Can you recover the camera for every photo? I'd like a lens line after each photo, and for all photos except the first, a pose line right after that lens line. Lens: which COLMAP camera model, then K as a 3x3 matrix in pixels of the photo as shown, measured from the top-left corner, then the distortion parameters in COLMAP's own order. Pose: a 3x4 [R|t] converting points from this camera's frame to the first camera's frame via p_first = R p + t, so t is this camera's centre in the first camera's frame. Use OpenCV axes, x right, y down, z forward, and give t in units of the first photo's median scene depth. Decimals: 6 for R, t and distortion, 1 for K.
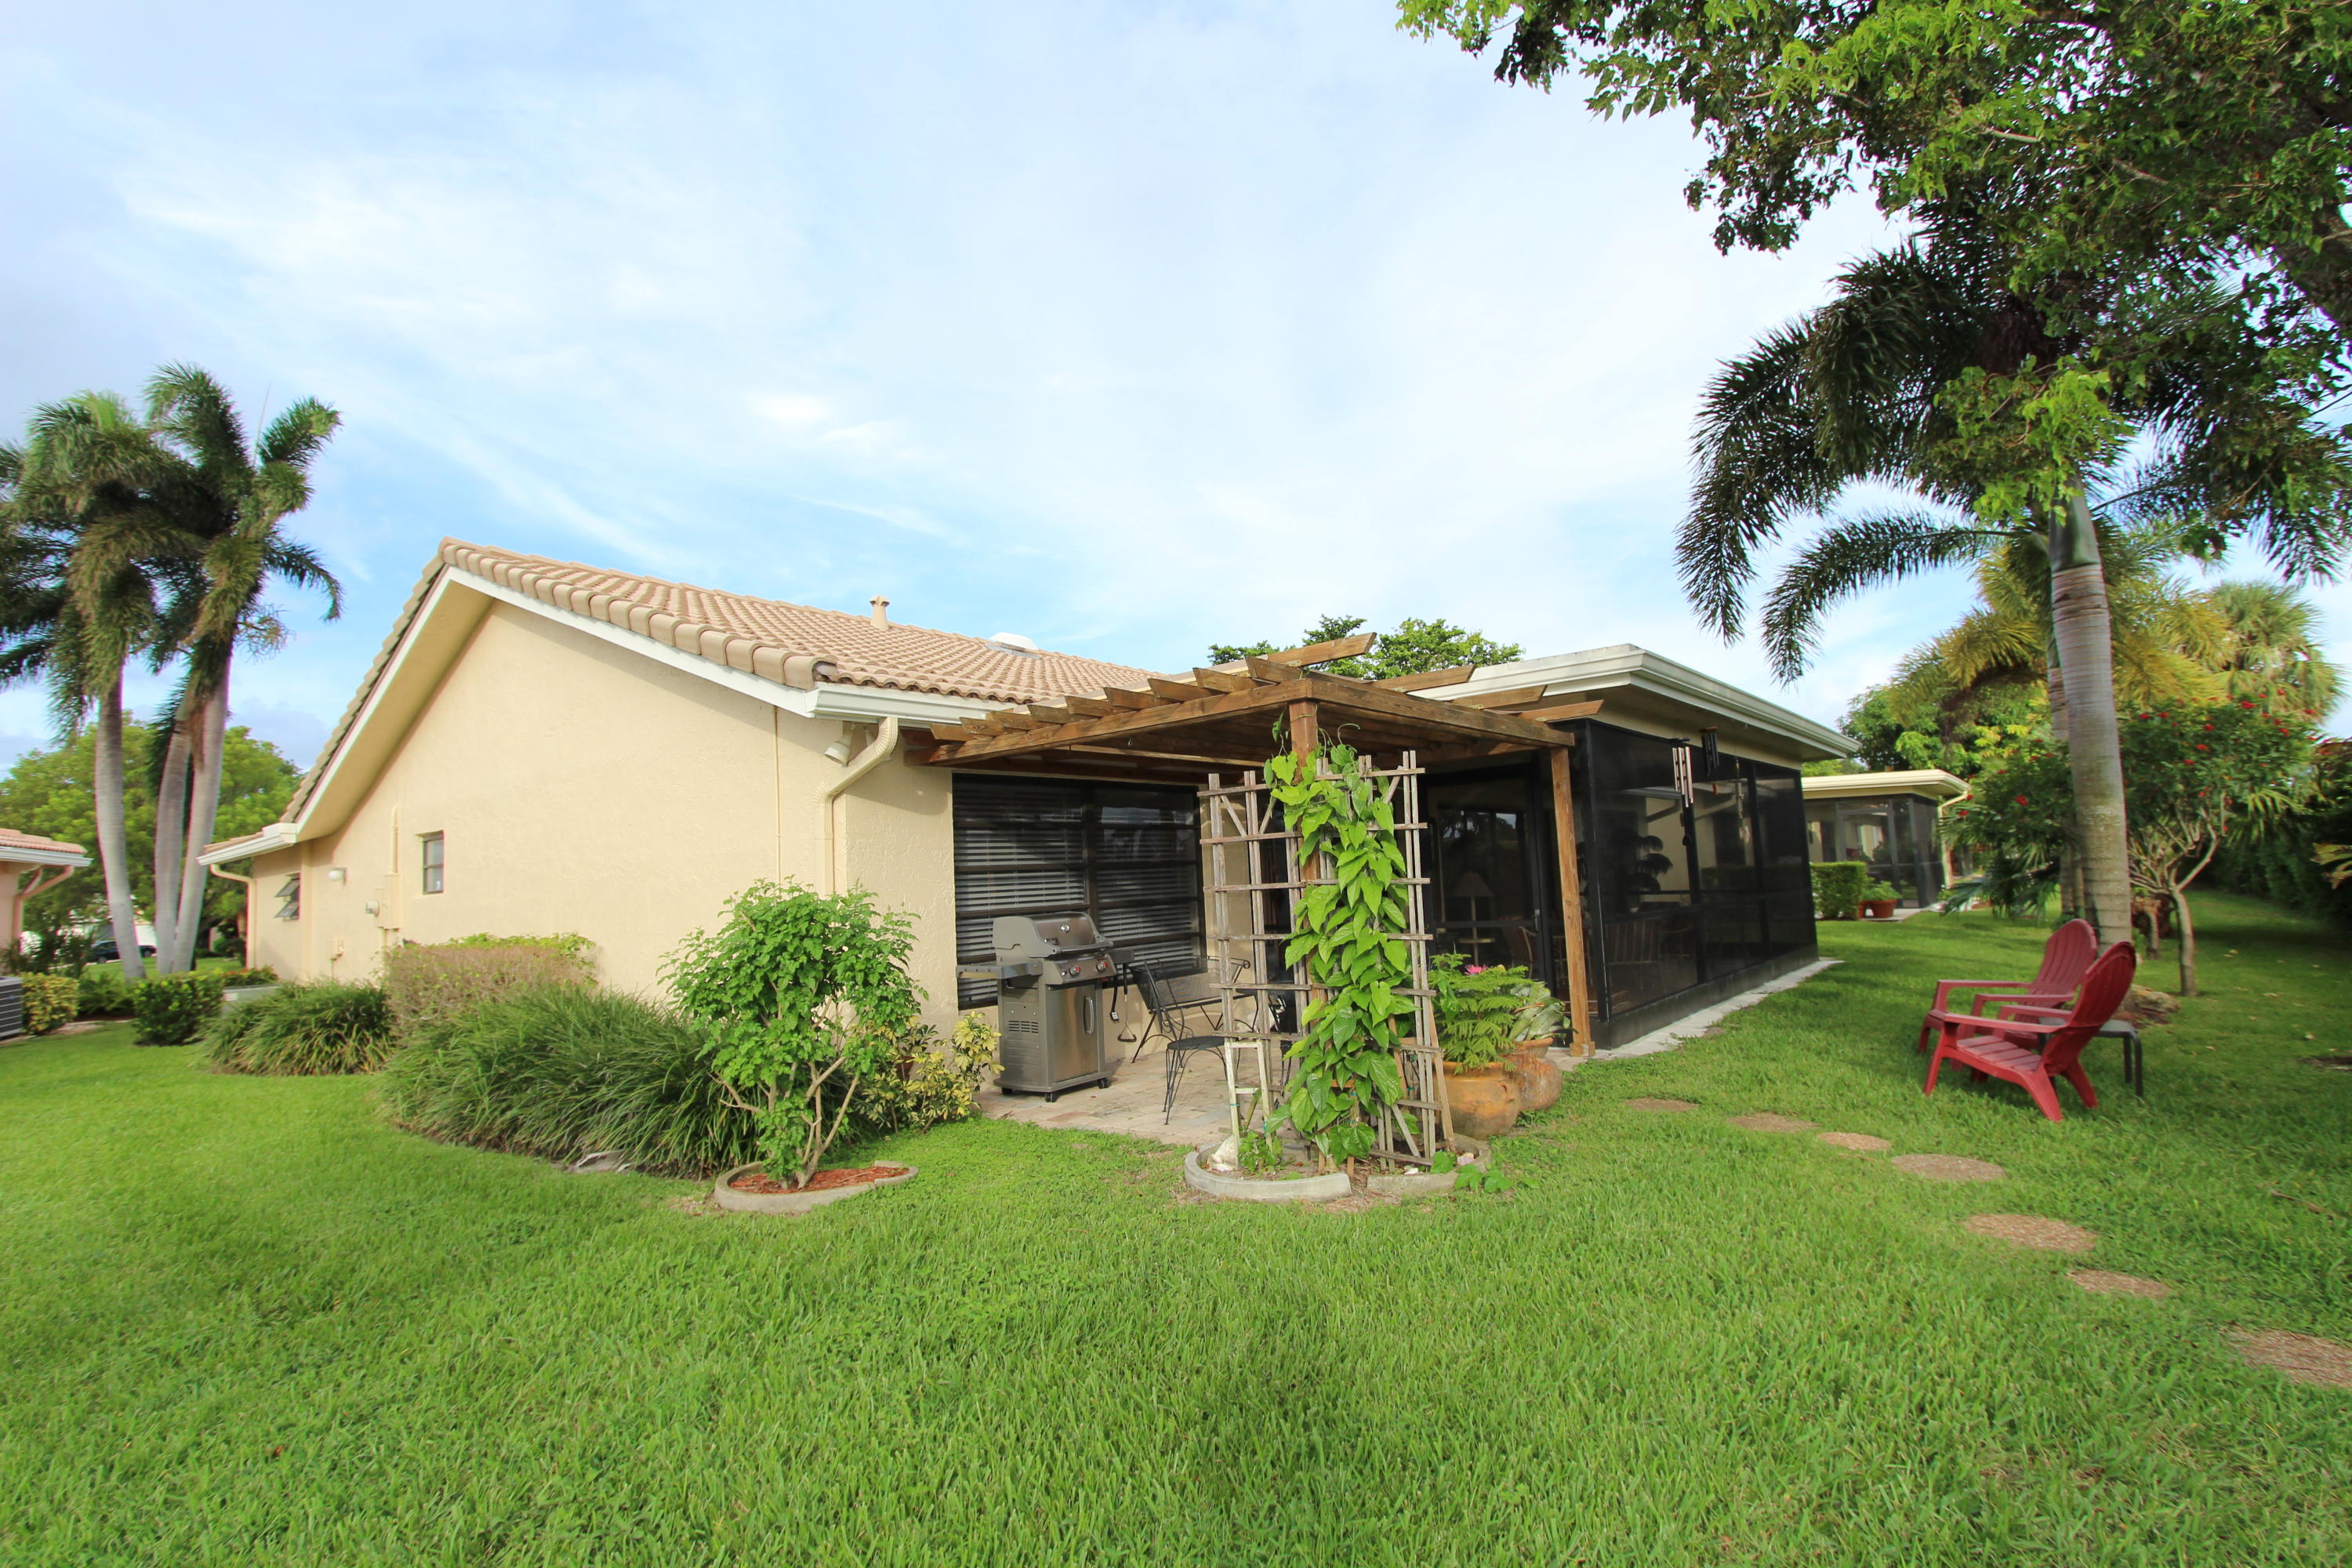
lens RADIAL K [[1086.4, 0, 1182.9], [0, 1086.4, 795.0], [0, 0, 1]] dist [-0.026482, 0.006413]
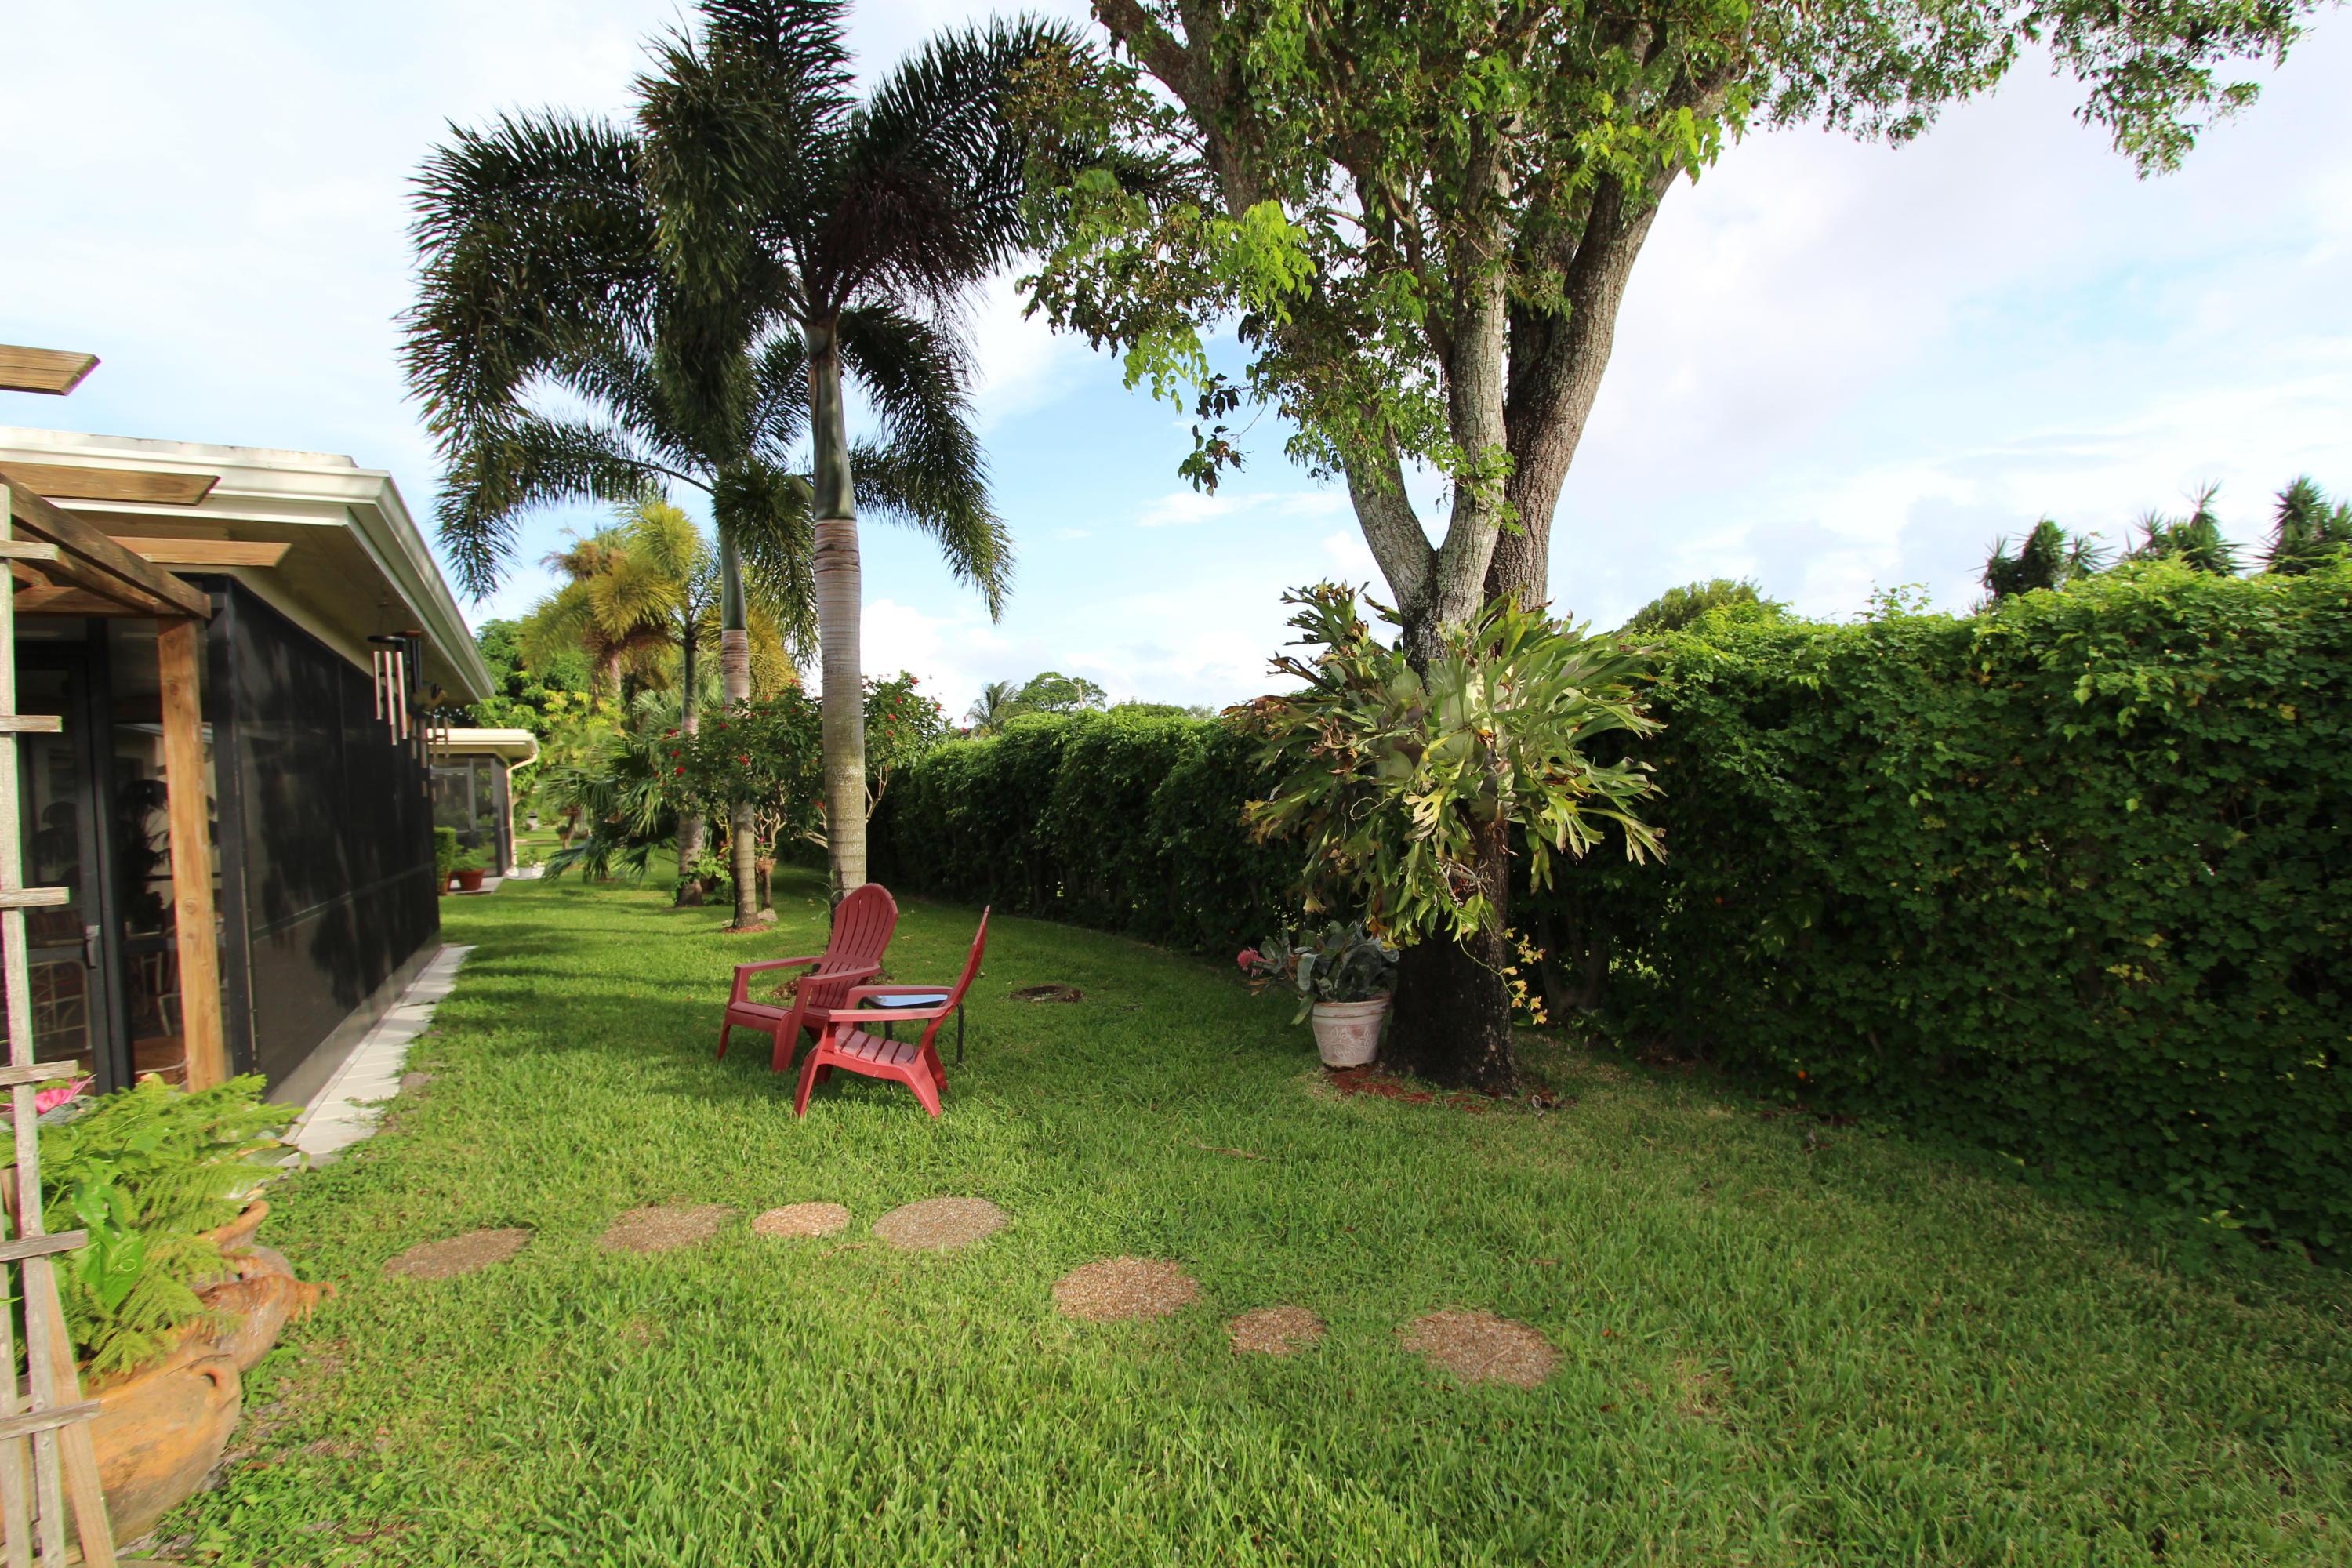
lens RADIAL K [[1086.4, 0, 1182.9], [0, 1086.4, 795.0], [0, 0, 1]] dist [-0.026482, 0.006413]
pose [[0.343444, 0.013008, 0.939083, 0.017038], [-0.042983, 0.999074, 0.001881, 0.013288], [-0.938189, -0.041011, 0.343685, 0.227733]]
